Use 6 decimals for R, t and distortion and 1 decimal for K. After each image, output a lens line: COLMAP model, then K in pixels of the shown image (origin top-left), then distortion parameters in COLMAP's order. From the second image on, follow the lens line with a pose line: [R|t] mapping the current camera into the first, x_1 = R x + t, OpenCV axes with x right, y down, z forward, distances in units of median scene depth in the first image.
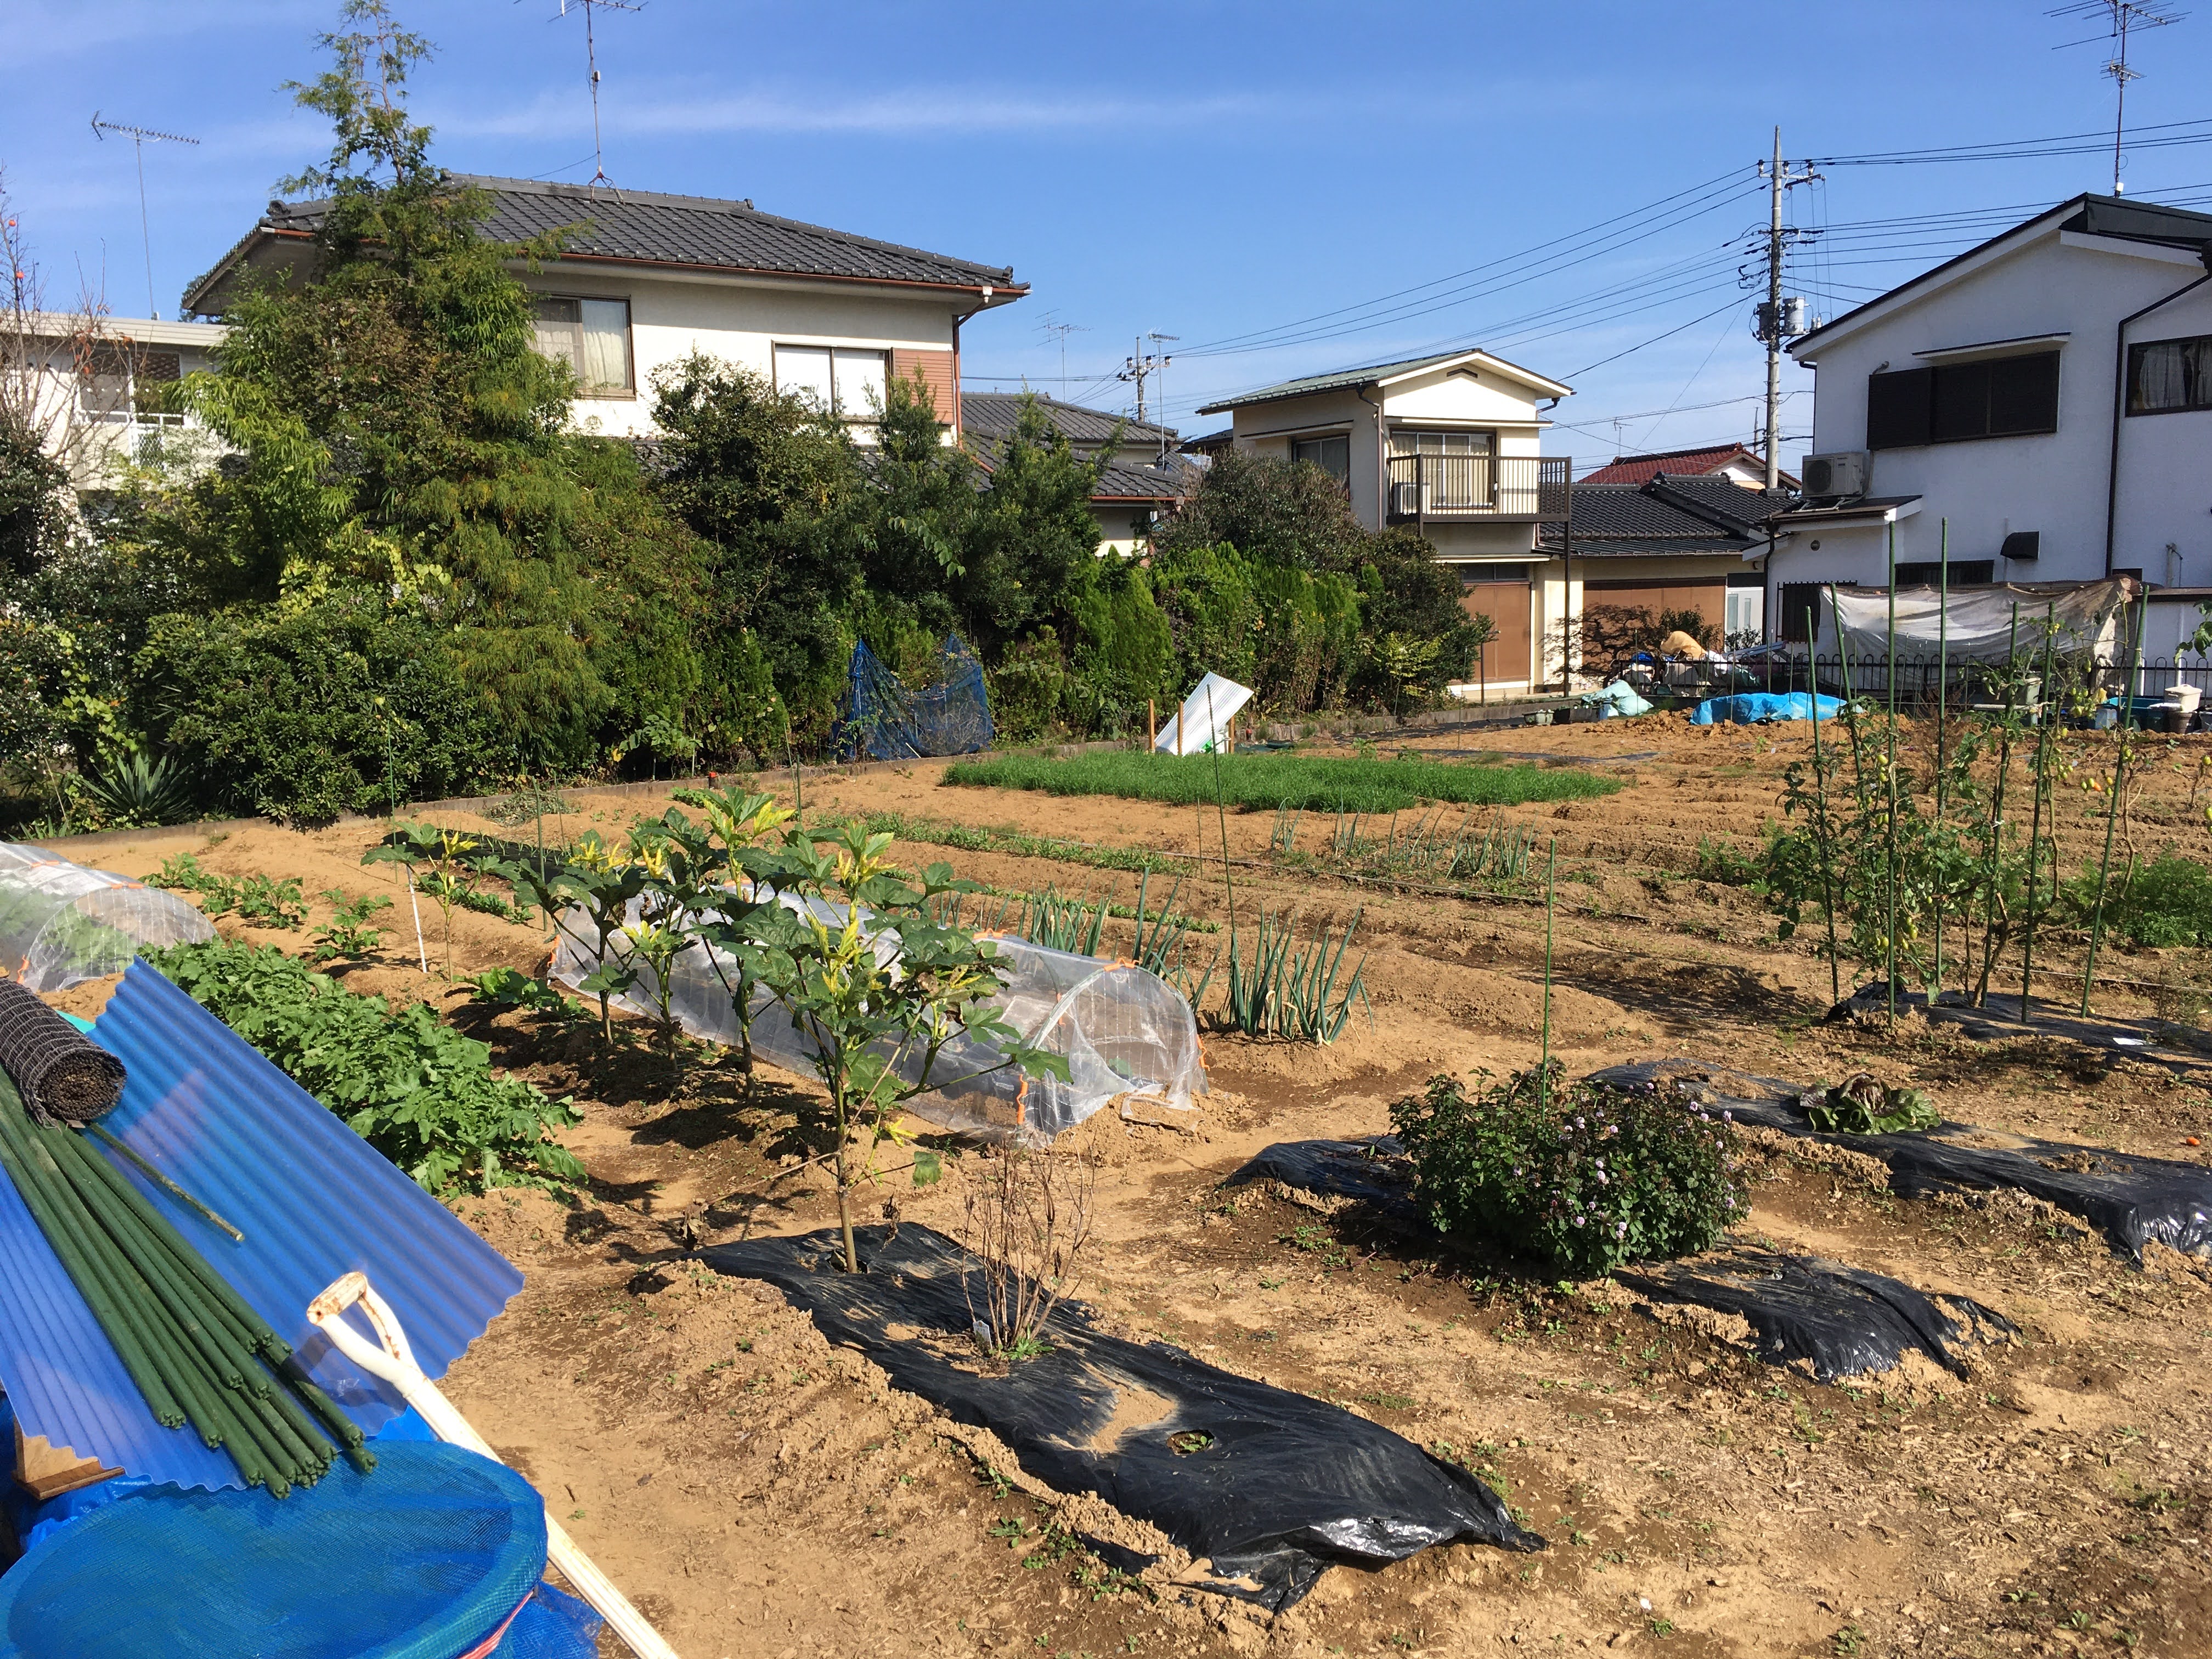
lens RADIAL K [[1883.4, 0, 1098.1], [0, 1883.4, 837.3], [0, 0, 1]] dist [0.078399, -0.105439]
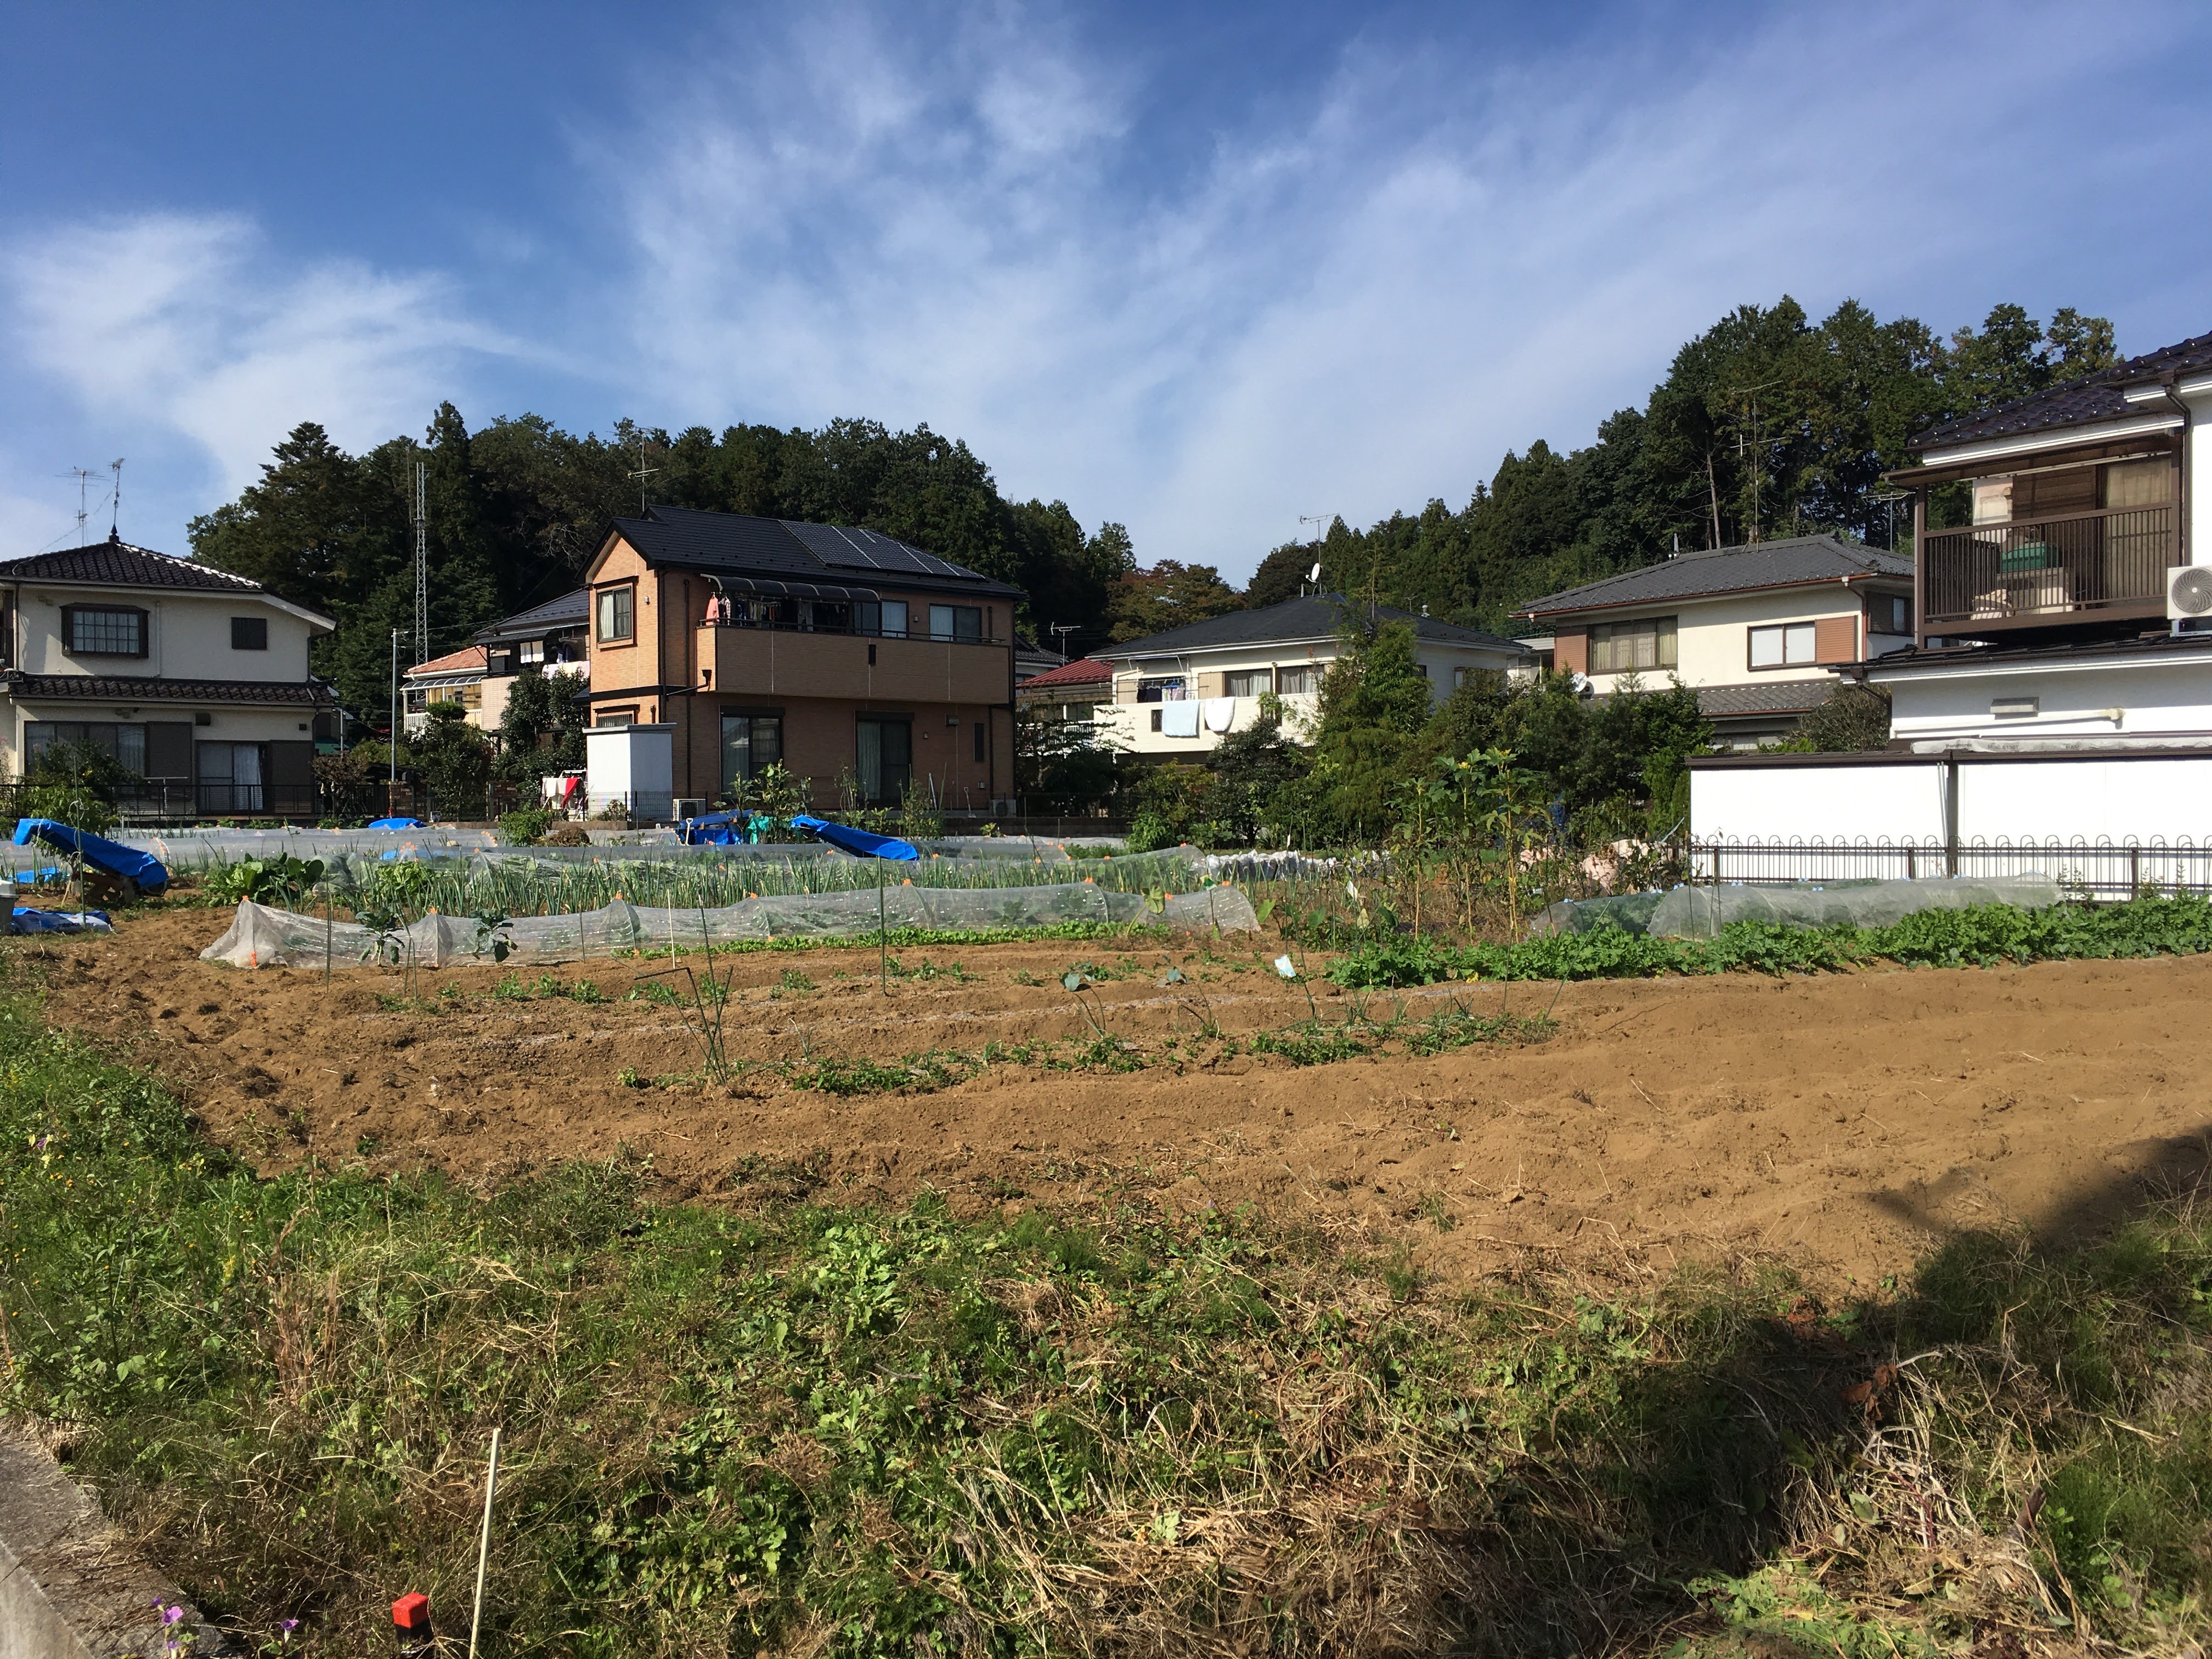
lens RADIAL K [[1883.4, 0, 1100.8], [0, 1883.4, 831.6], [0, 0, 1]] dist [0.078399, -0.105439]
pose [[0.092059, 0.032996, -0.995207, 1.985950], [-0.121768, 0.992323, 0.021637, -0.053295], [0.988280, 0.119192, 0.095370, 0.353995]]
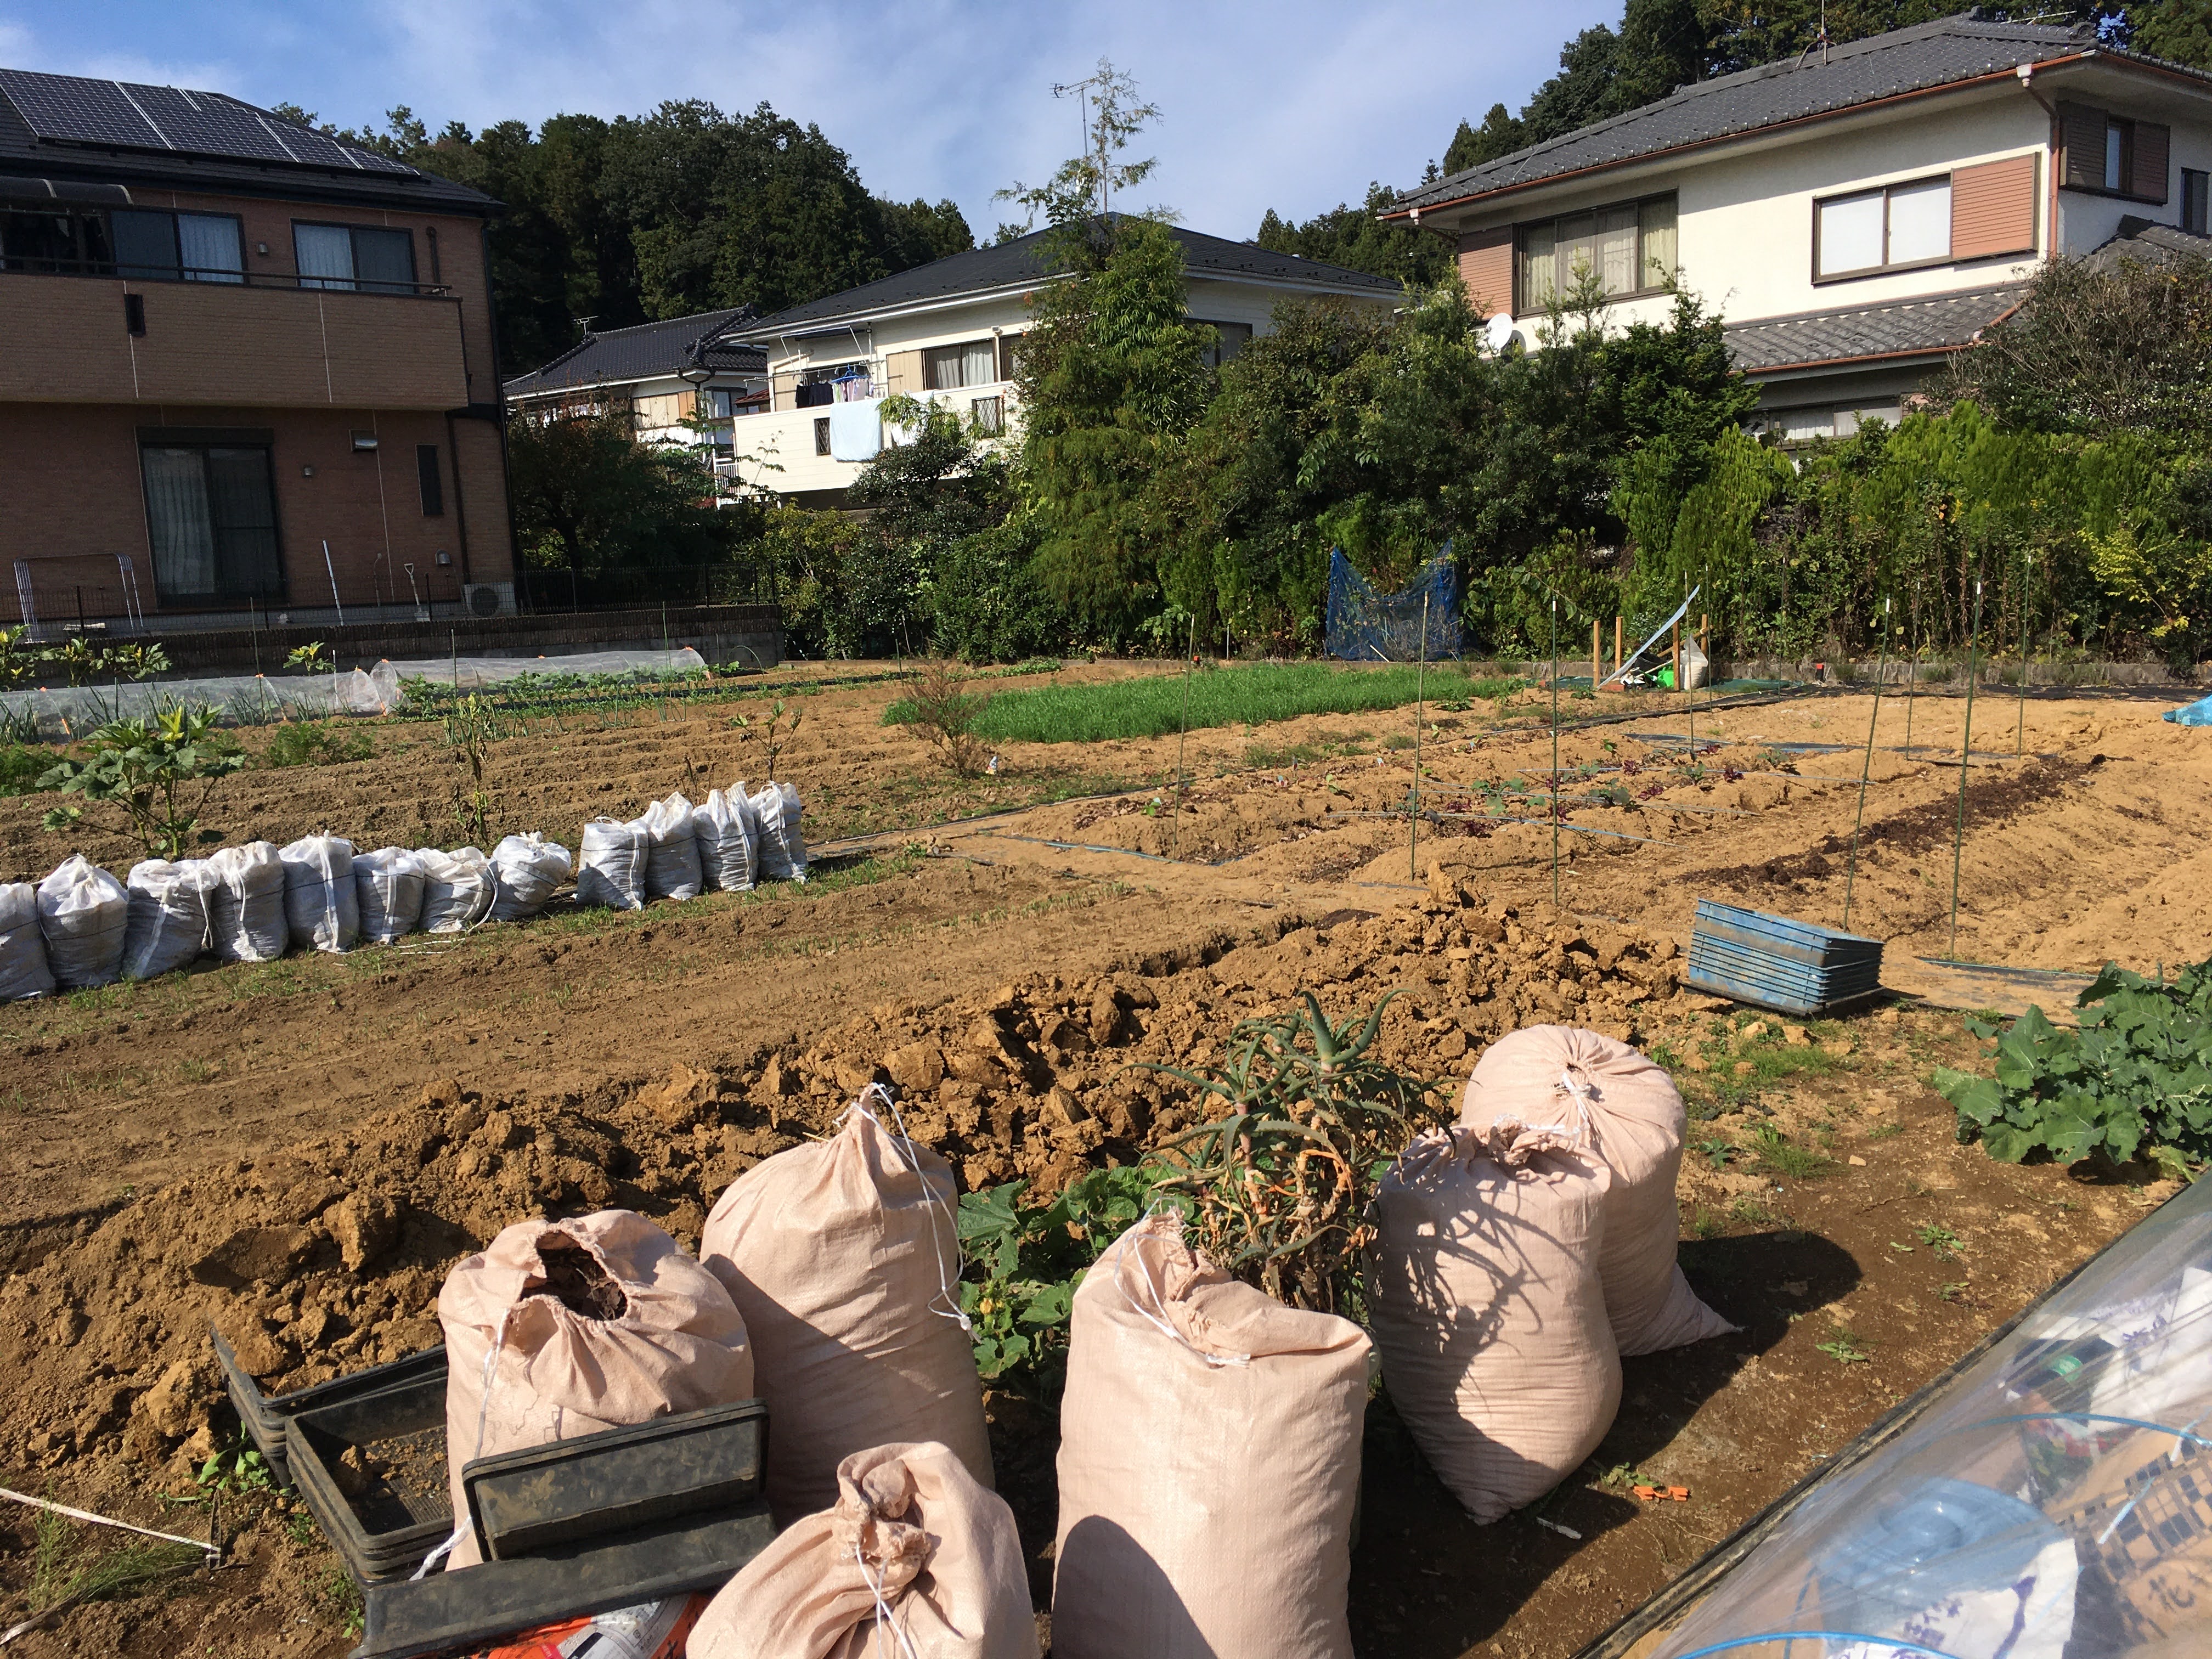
lens RADIAL K [[1883.4, 0, 1099.1], [0, 1883.4, 834.3], [0, 0, 1]] dist [0.078399, -0.105439]
pose [[0.108308, 0.163904, -0.980513, 0.957557], [-0.084596, 0.984257, 0.155186, -0.099664], [0.990511, 0.066140, 0.120468, 0.753964]]
